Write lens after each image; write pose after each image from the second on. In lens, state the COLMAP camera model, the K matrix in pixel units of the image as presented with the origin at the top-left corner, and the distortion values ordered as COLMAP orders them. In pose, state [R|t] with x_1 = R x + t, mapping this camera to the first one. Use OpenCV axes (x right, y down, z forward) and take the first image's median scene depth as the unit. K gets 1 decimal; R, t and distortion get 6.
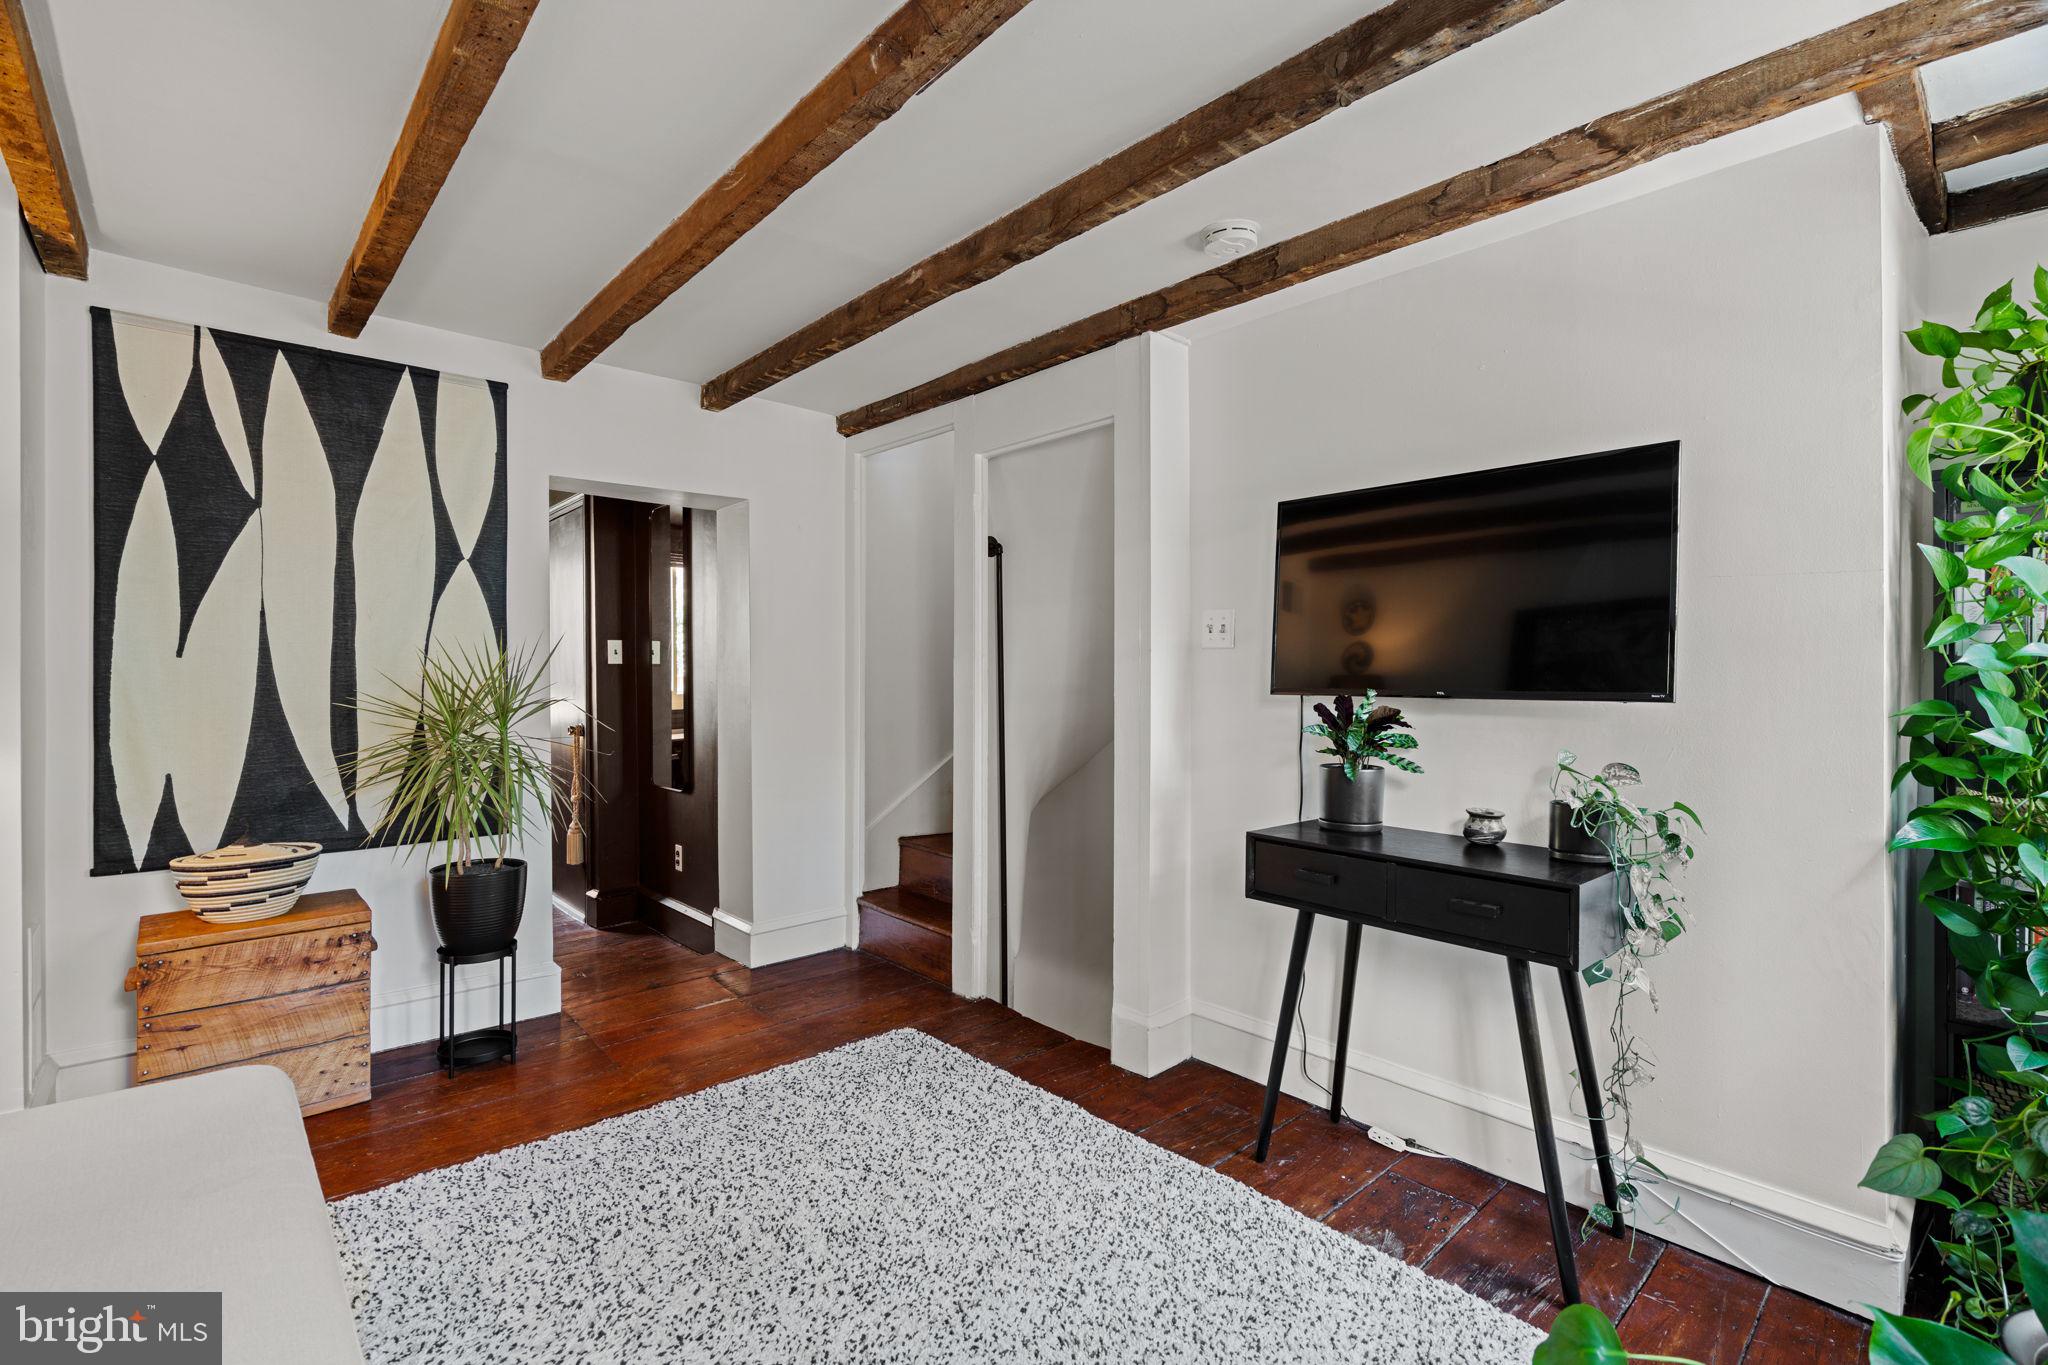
lens RADIAL K [[932.7, 0, 1022.7], [0, 932.7, 674.5], [0, 0, 1]] dist [-0.000867, -0.000099]
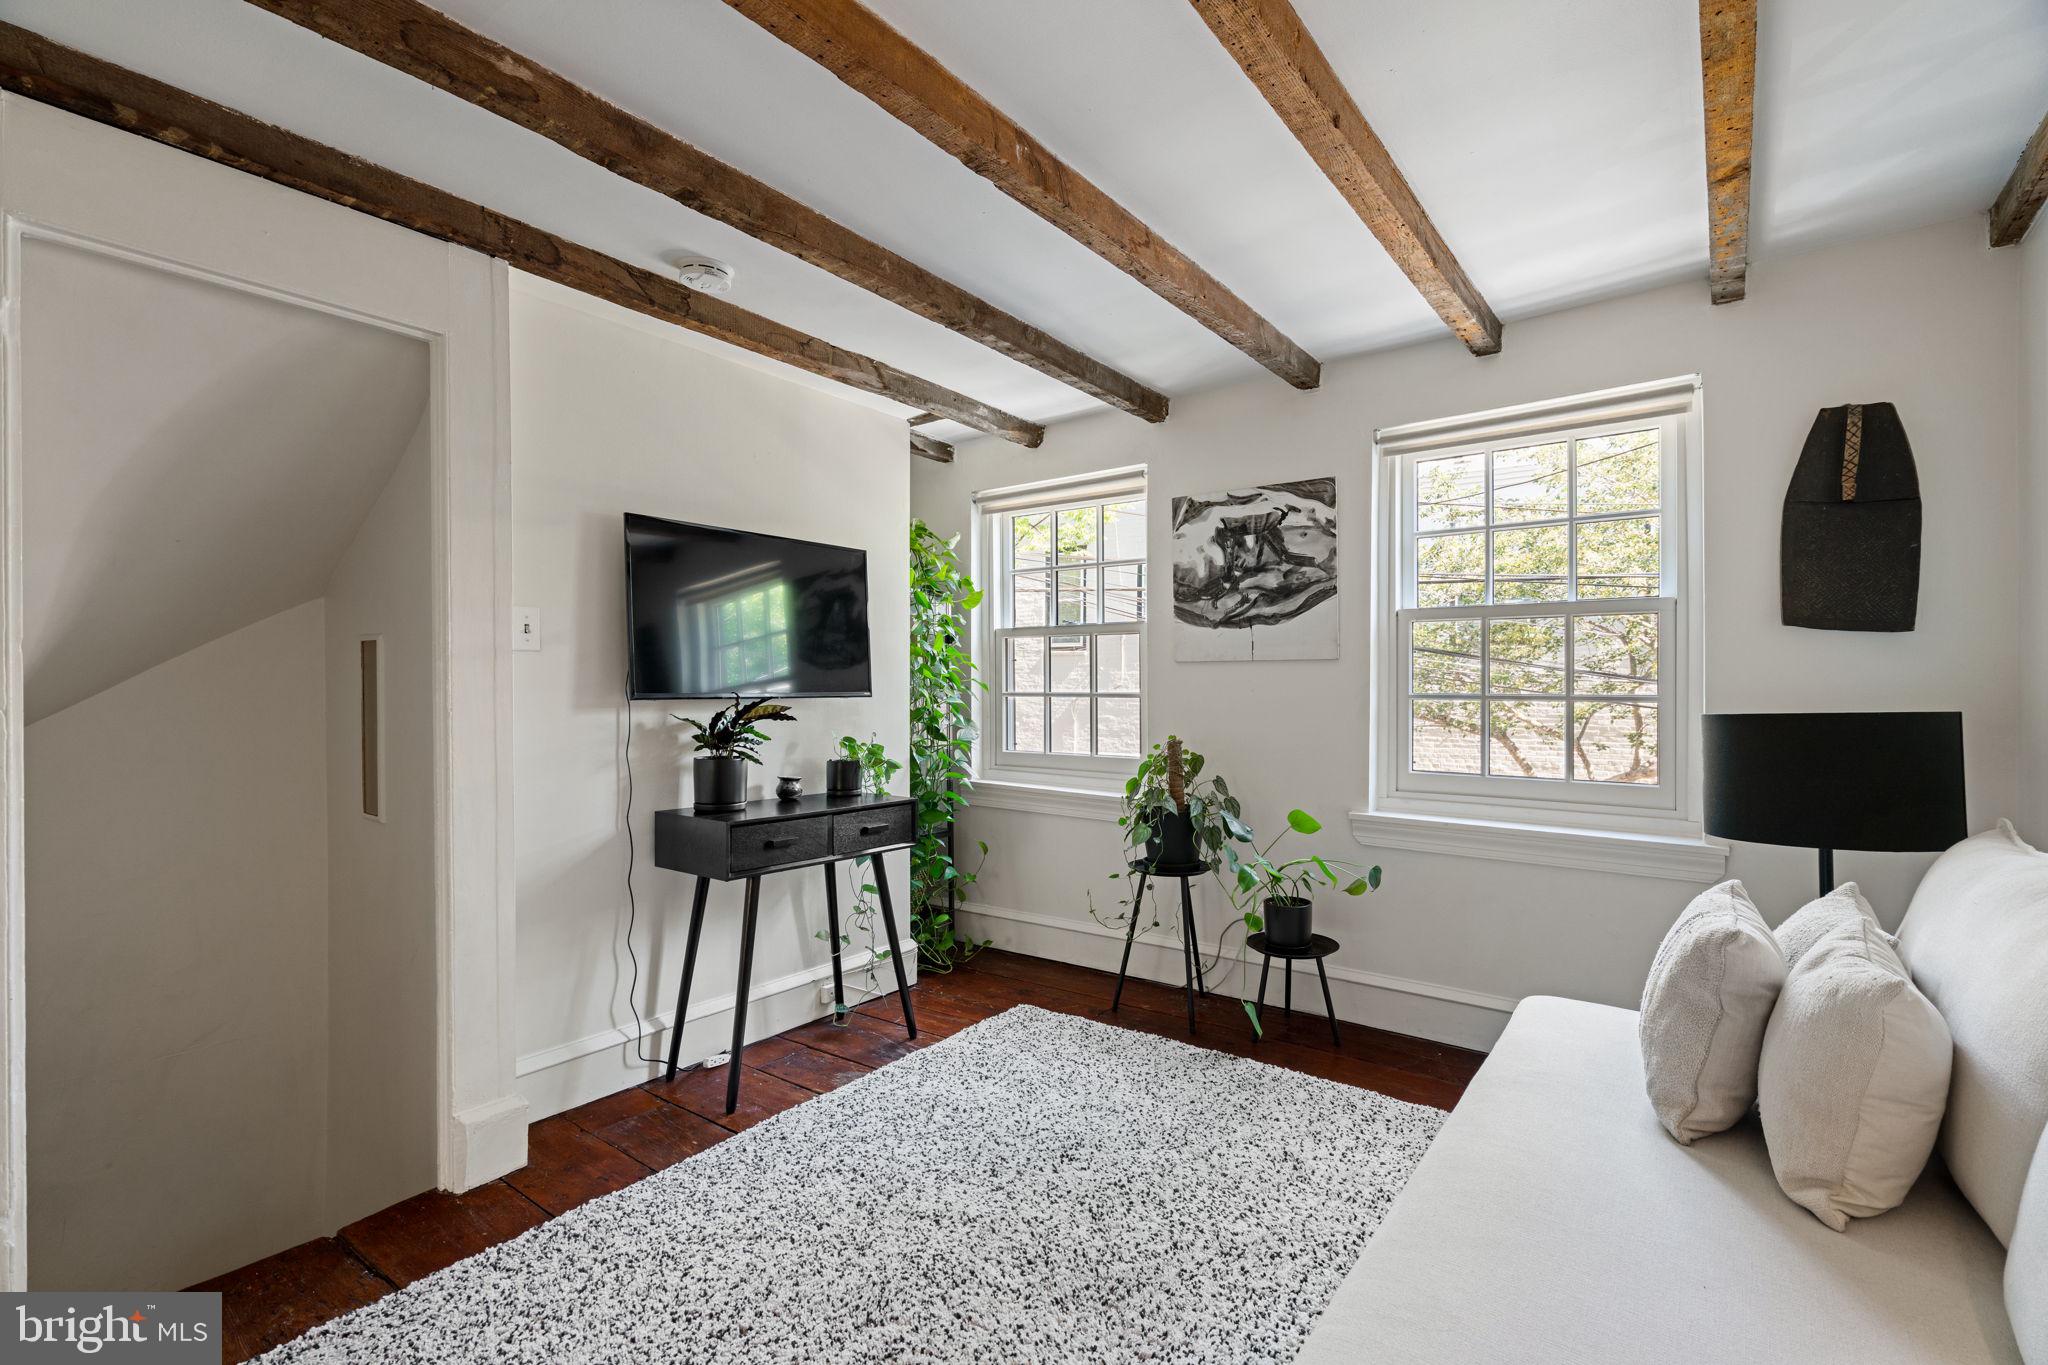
lens RADIAL K [[932.7, 0, 1022.7], [0, 932.7, 674.5], [0, 0, 1]] dist [-0.000867, -0.000099]
pose [[-0.194858, 0.008619, 0.980794, -0.933635], [0.000485, 0.999962, -0.008691, 0.003055], [-0.980831, -0.001218, -0.194855, 0.883458]]
